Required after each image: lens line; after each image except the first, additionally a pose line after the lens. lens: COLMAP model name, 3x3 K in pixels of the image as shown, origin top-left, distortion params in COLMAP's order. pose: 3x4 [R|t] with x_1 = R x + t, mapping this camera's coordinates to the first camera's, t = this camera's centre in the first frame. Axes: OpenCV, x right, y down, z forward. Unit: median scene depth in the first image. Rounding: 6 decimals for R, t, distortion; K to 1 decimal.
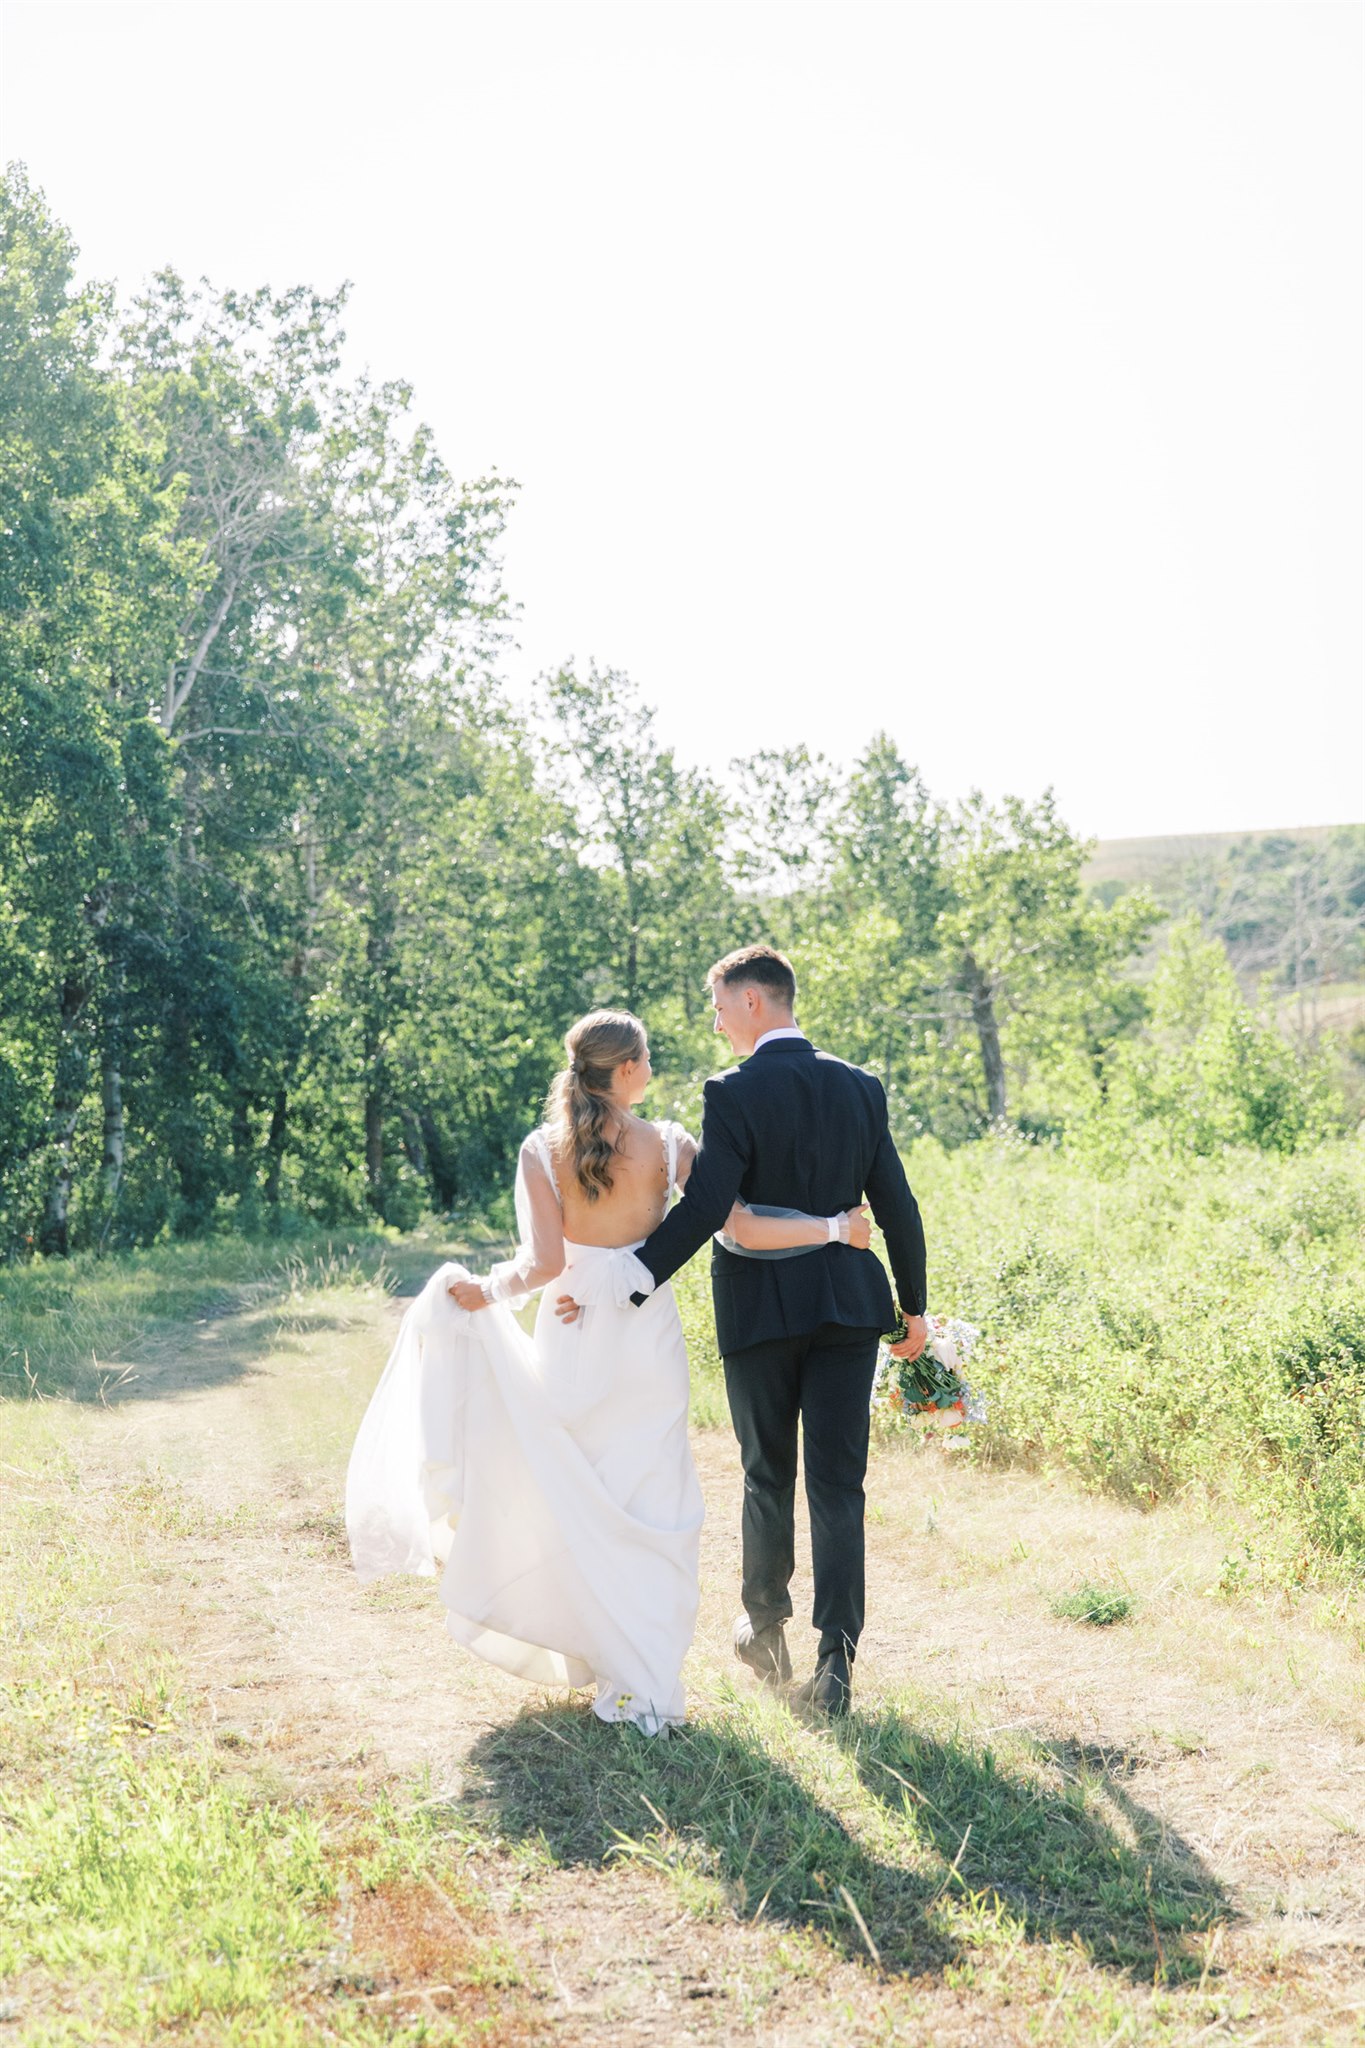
lens RADIAL K [[2143.6, 0, 682.5], [0, 2143.6, 1024.0], [0, 0, 1]] dist [-0.001209, 0.005088]
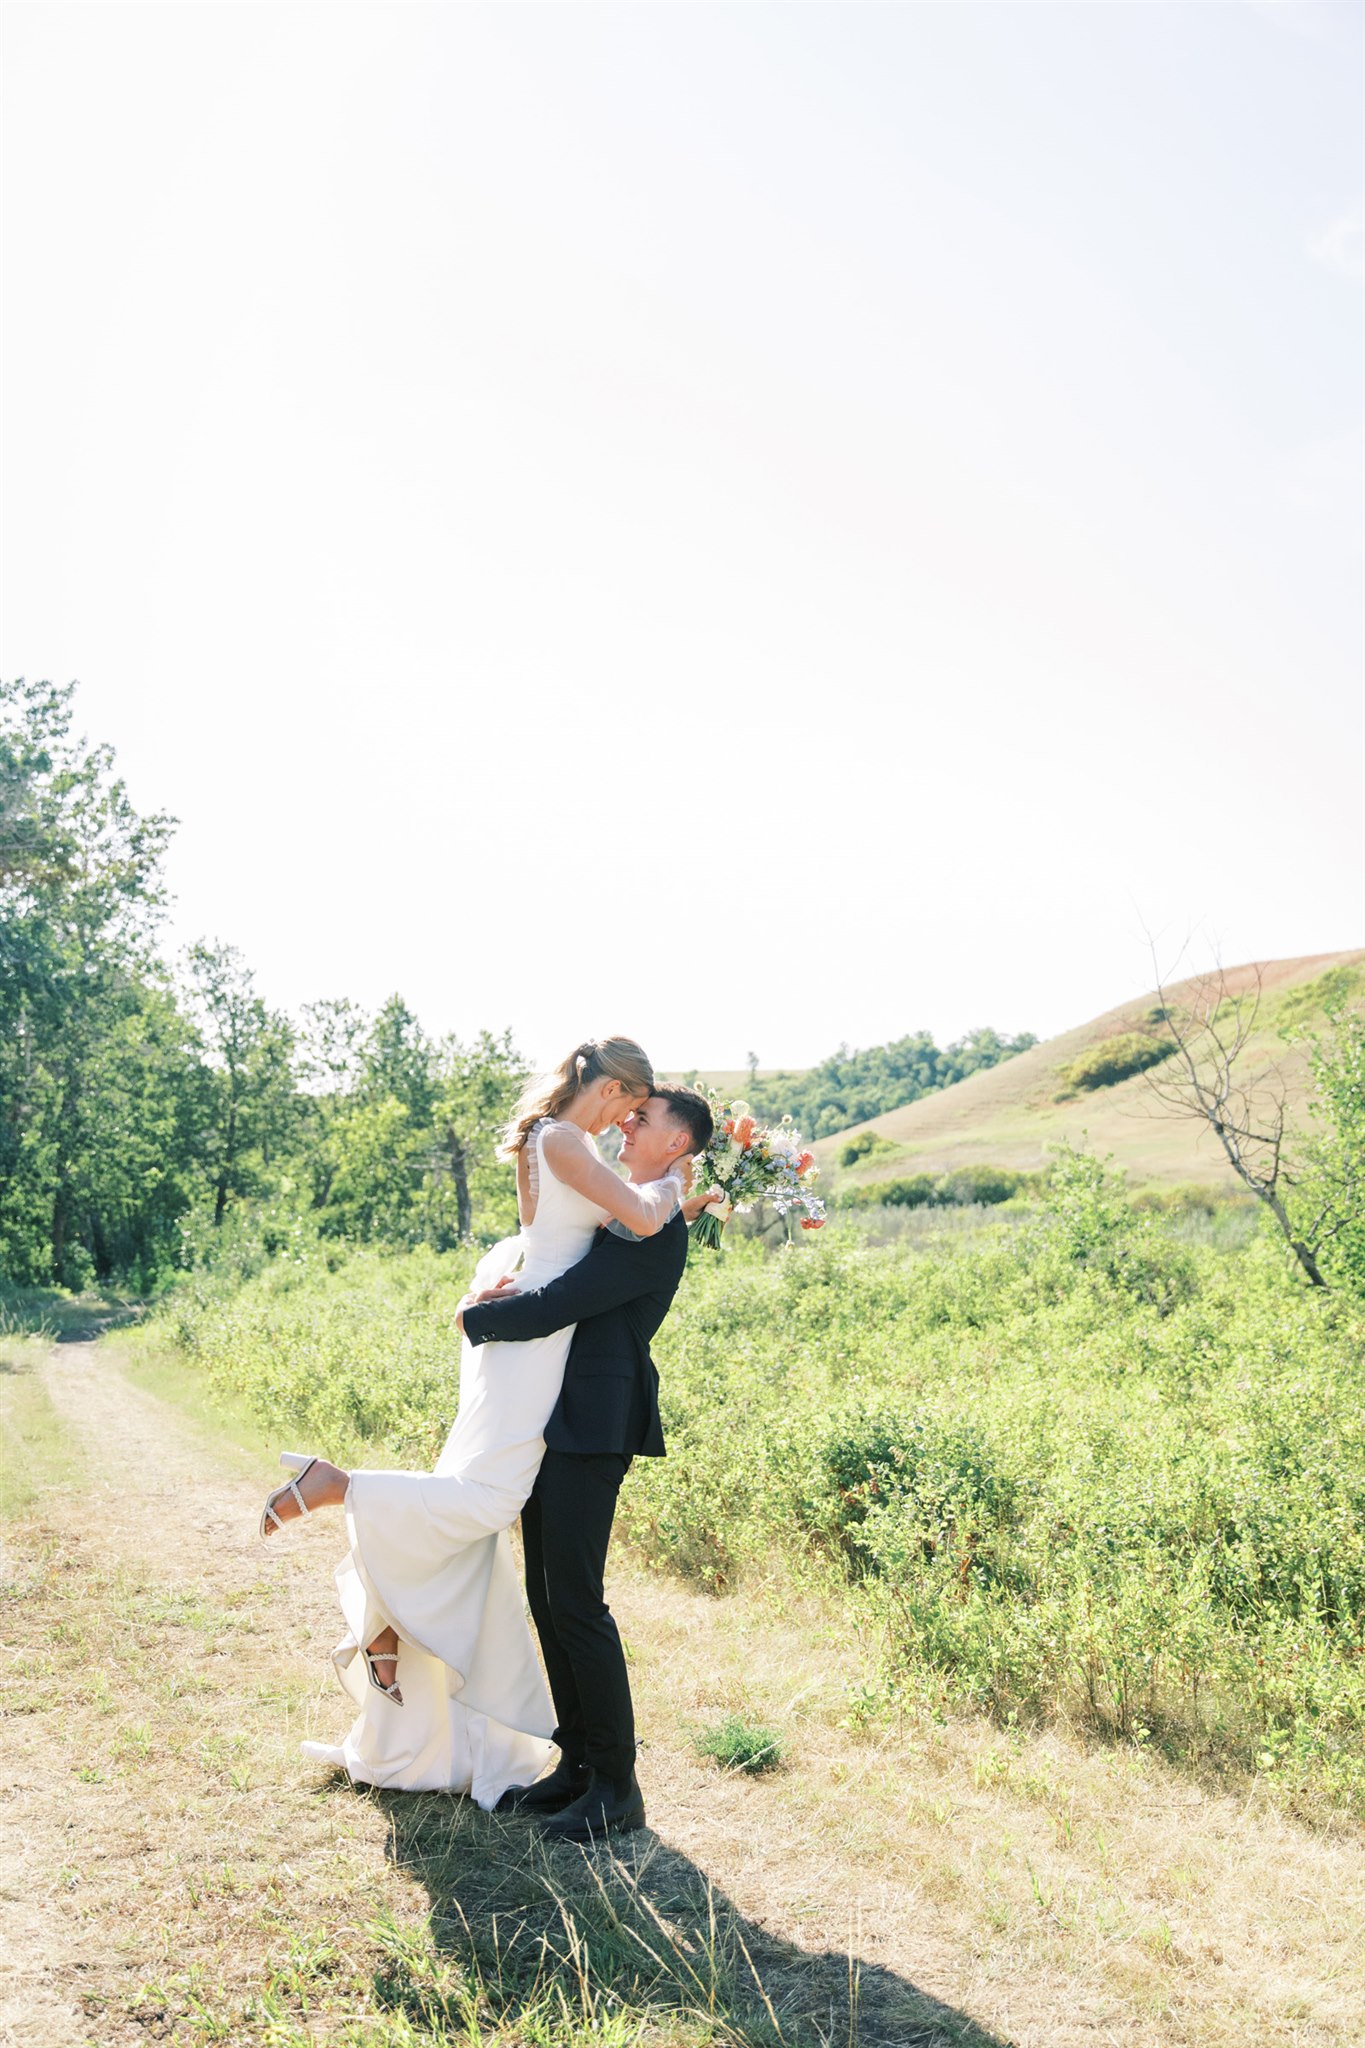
lens RADIAL K [[2143.6, 0, 682.5], [0, 2143.6, 1024.0], [0, 0, 1]] dist [-0.001209, 0.005088]
pose [[0.988537, 0.055856, 0.140270, 0.080427], [-0.049500, 0.997601, -0.048400, -0.044219], [-0.142637, 0.040902, 0.988930, -0.634838]]
